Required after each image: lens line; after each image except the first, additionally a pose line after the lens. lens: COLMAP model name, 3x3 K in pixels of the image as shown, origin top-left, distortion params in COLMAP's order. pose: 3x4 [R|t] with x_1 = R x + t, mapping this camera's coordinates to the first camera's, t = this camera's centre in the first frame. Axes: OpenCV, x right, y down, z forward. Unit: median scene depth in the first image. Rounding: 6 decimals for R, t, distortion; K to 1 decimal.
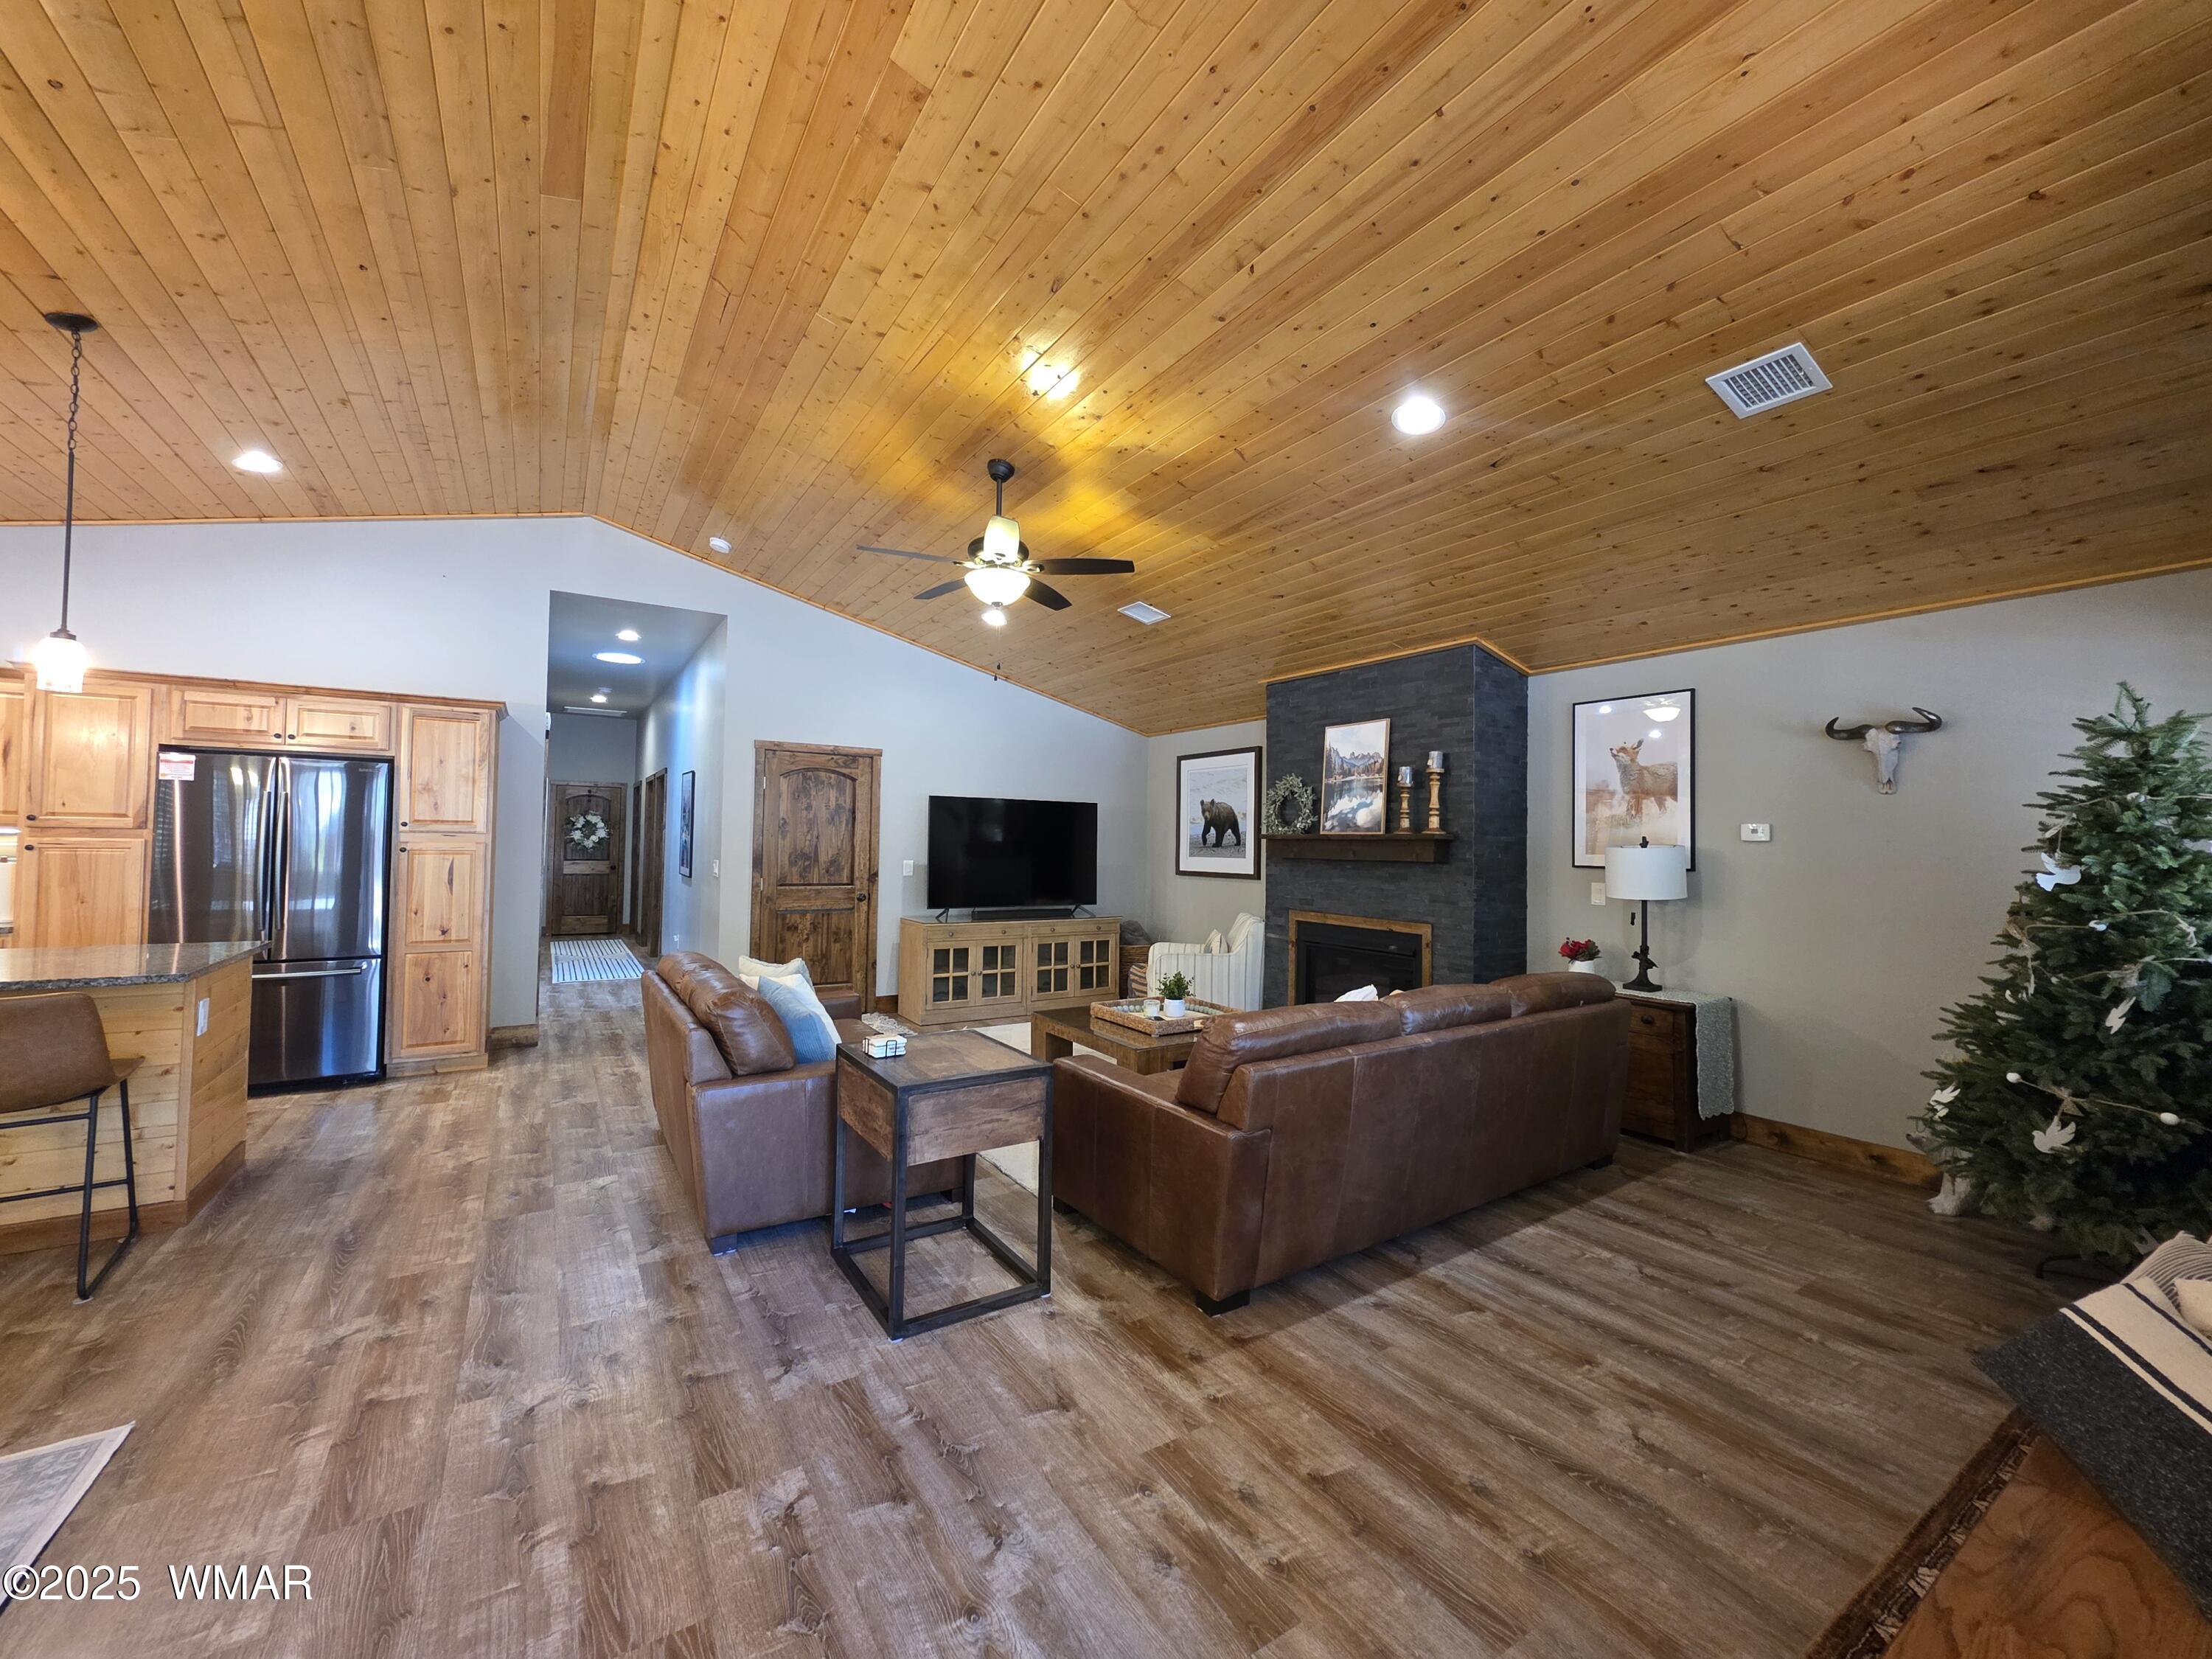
lens RADIAL K [[881.8, 0, 1111.7], [0, 881.8, 820.7], [0, 0, 1]] dist [-0.000396, 0.001445]
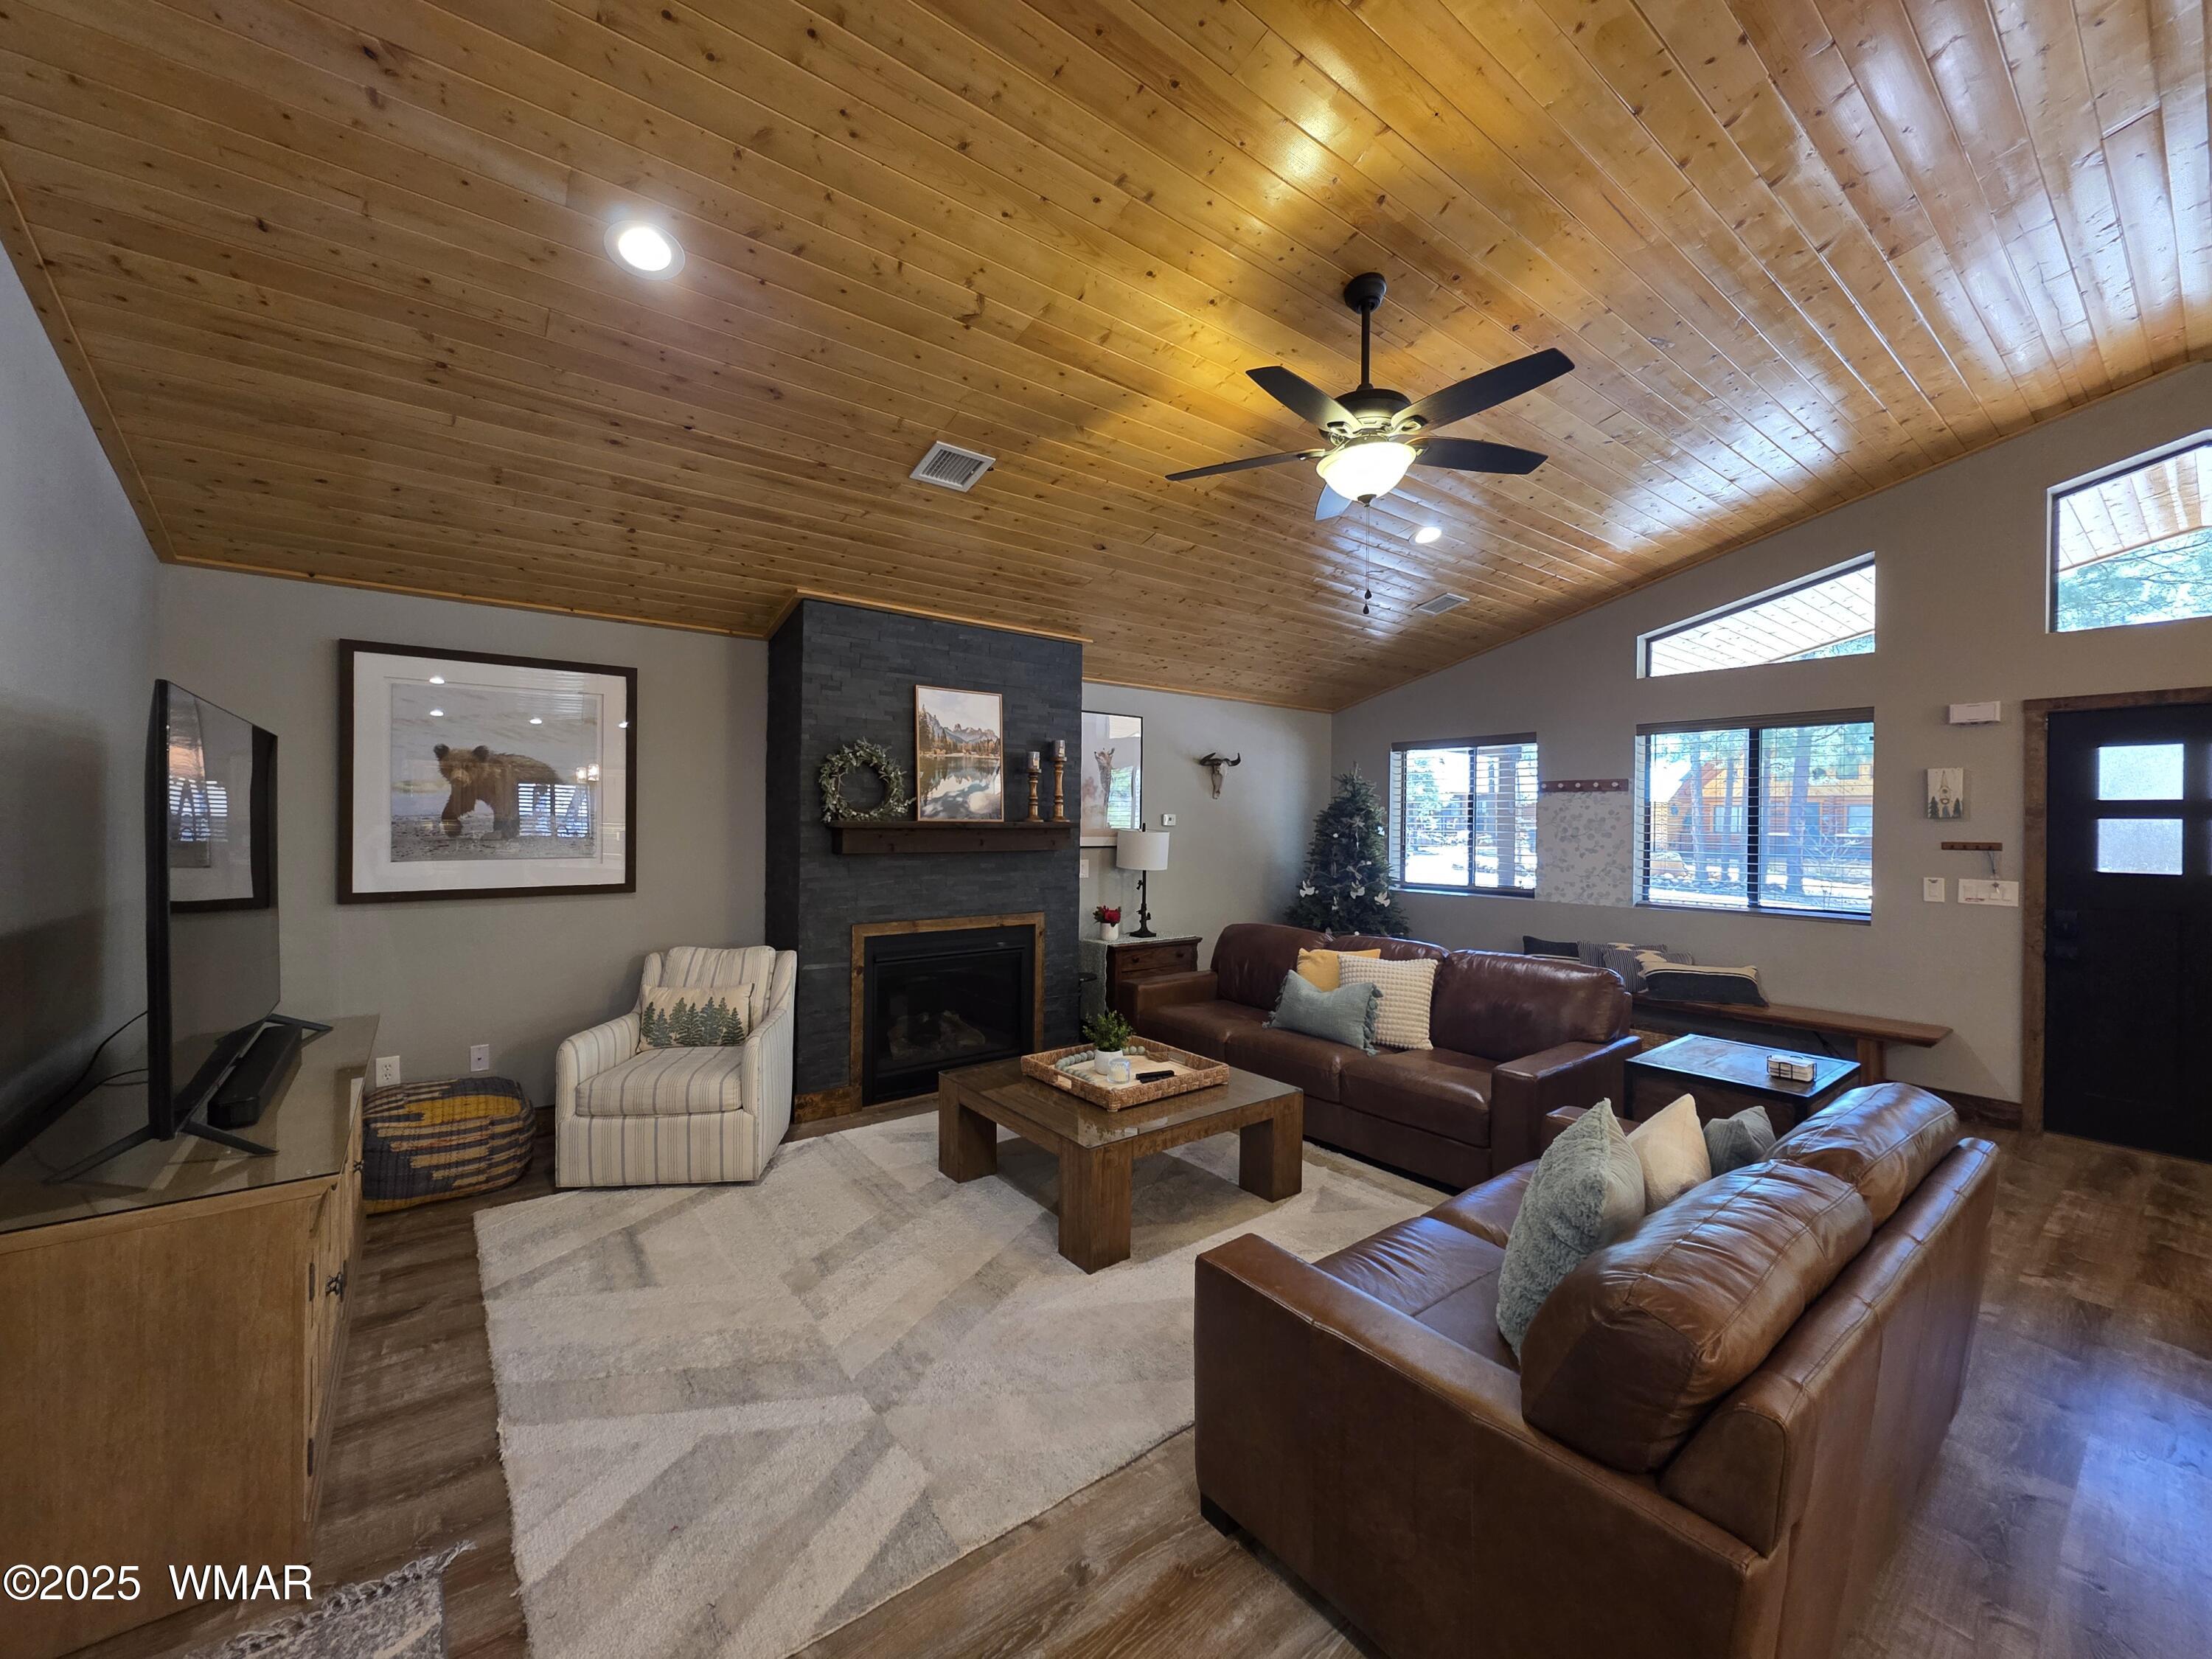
lens RADIAL K [[882.7, 0, 1107.5], [0, 882.7, 825.7], [0, 0, 1]] dist [0.000336, 0.000935]
pose [[-0.086701, -0.024302, 0.995938, -0.740734], [-0.038189, 0.999049, 0.021054, -0.004947], [-0.995502, -0.036209, -0.087546, 1.180509]]
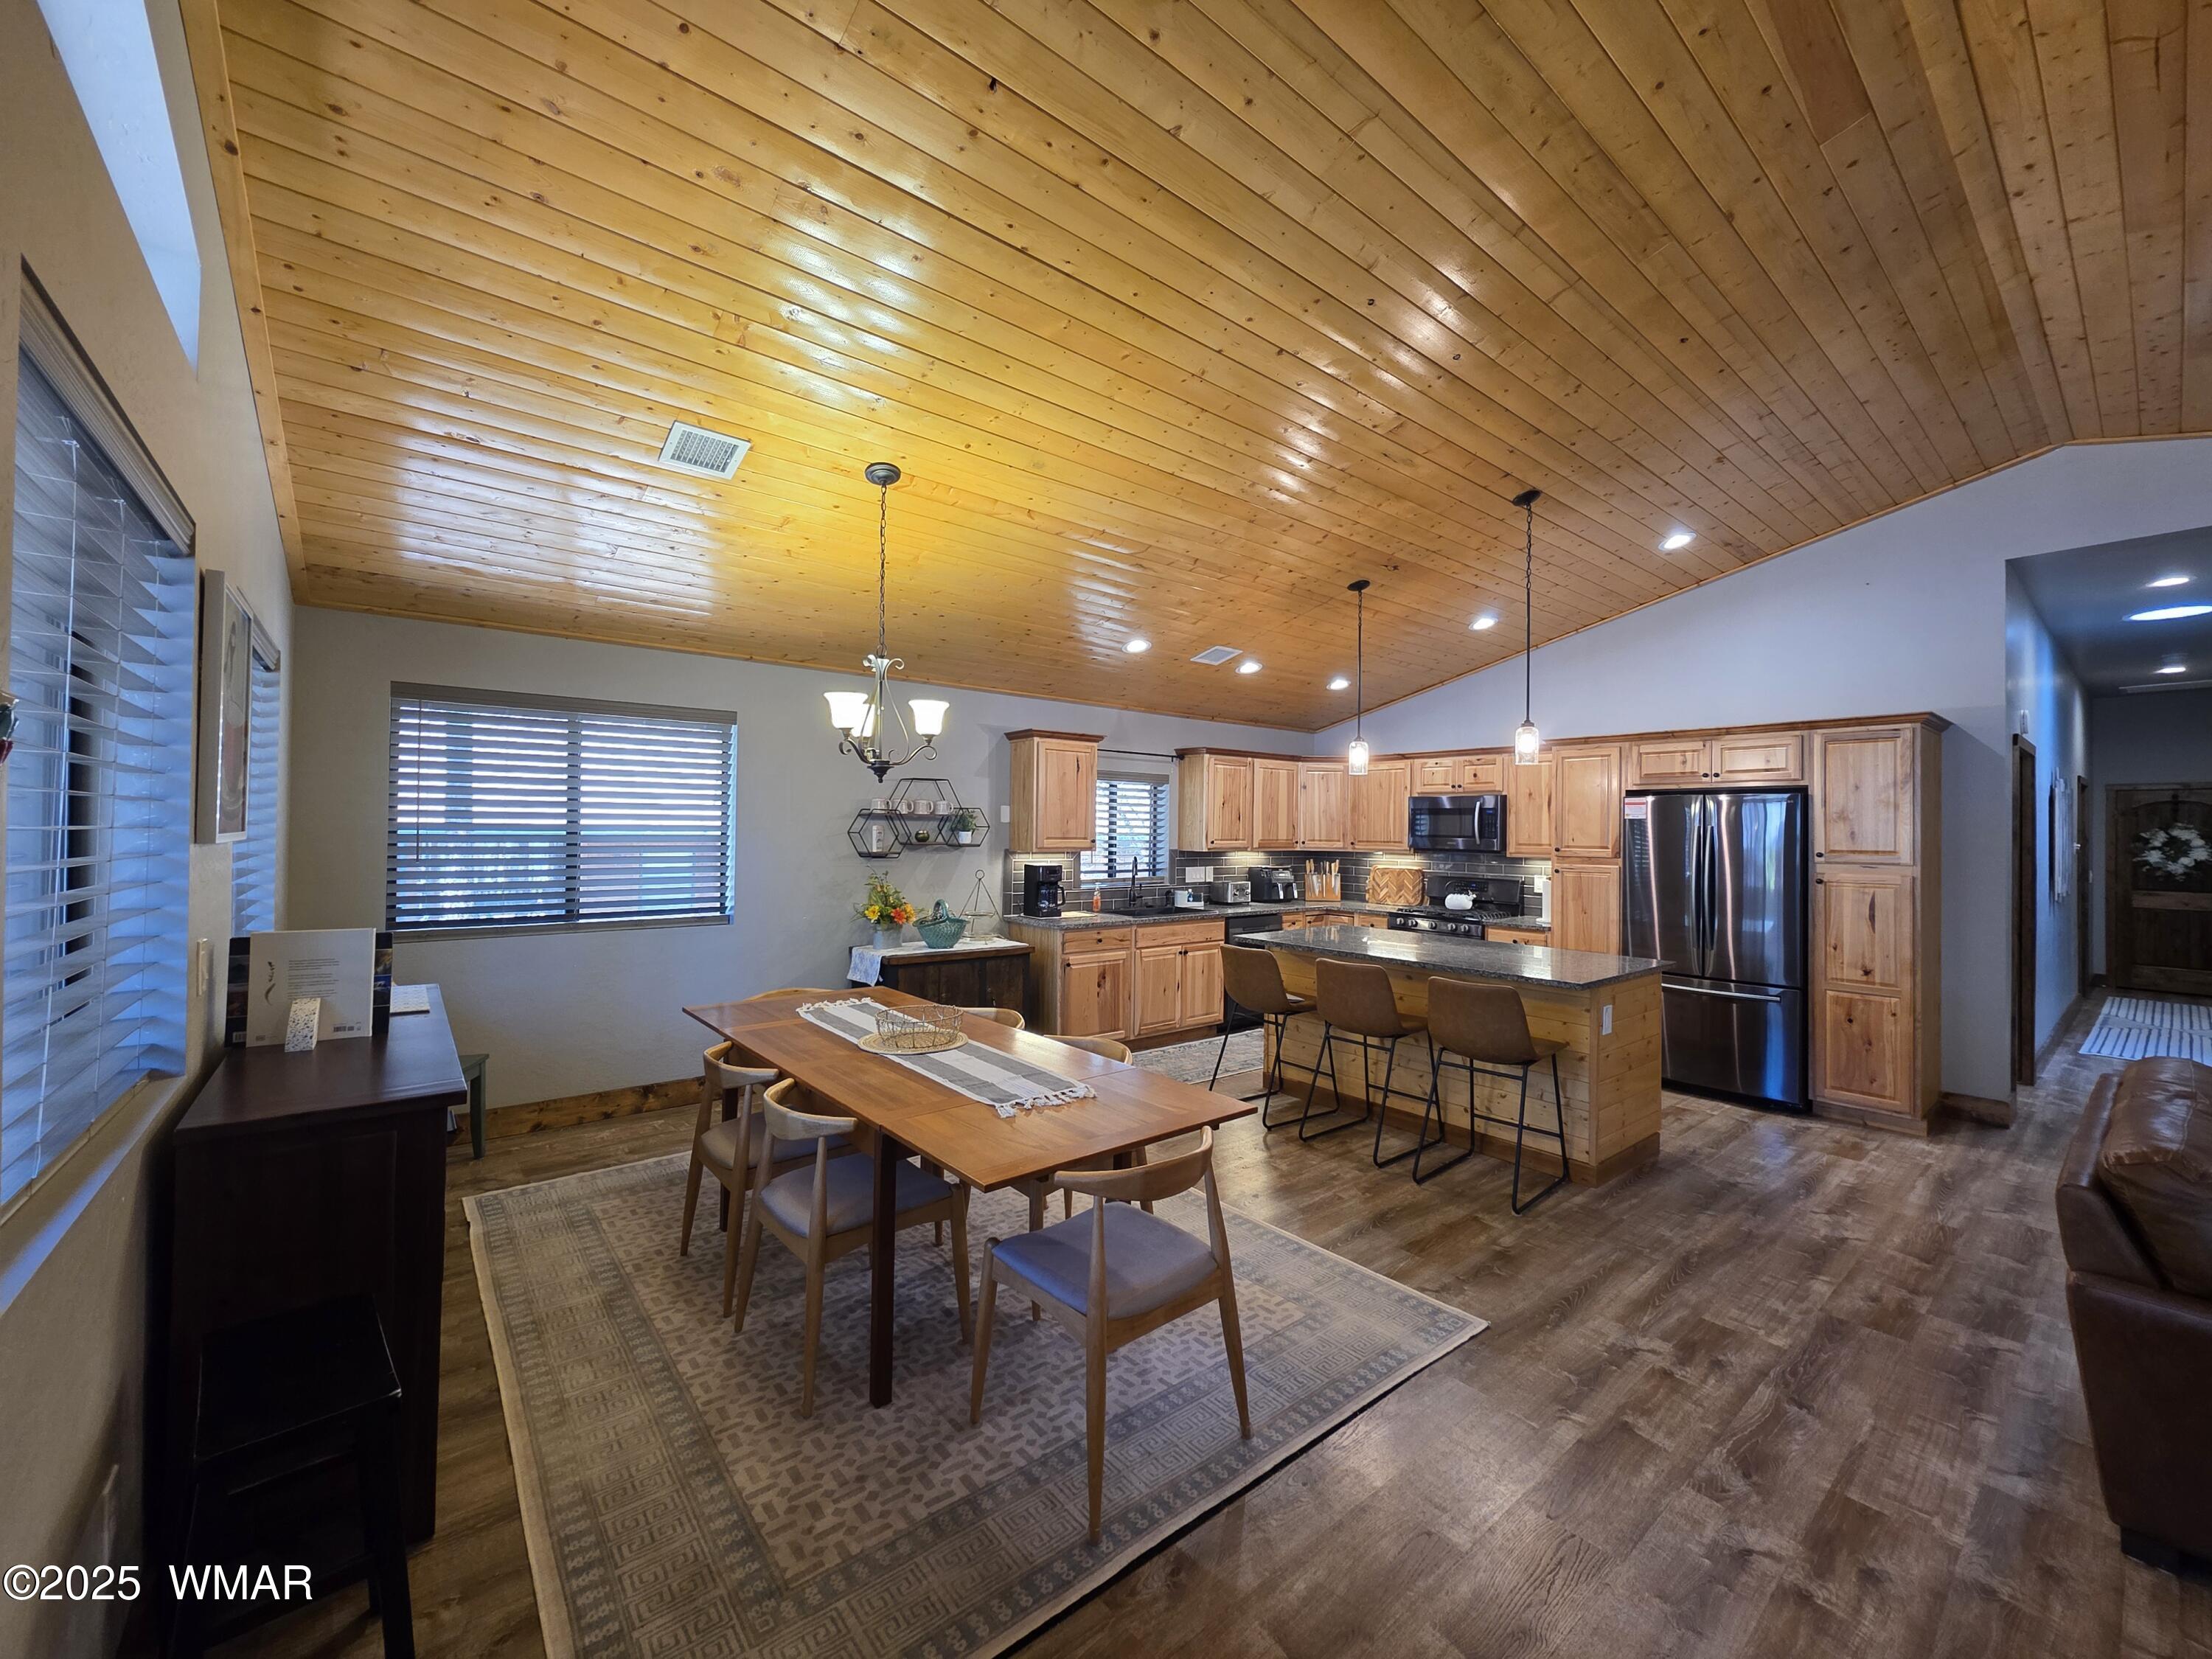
lens RADIAL K [[881.8, 0, 1111.7], [0, 881.8, 820.7], [0, 0, 1]] dist [-0.000396, 0.001445]
pose [[0.114544, -0.026829, -0.993056, 0.077906], [0.015706, 0.999559, -0.025193, -0.023504], [0.993294, -0.012711, 0.114915, 0.132589]]
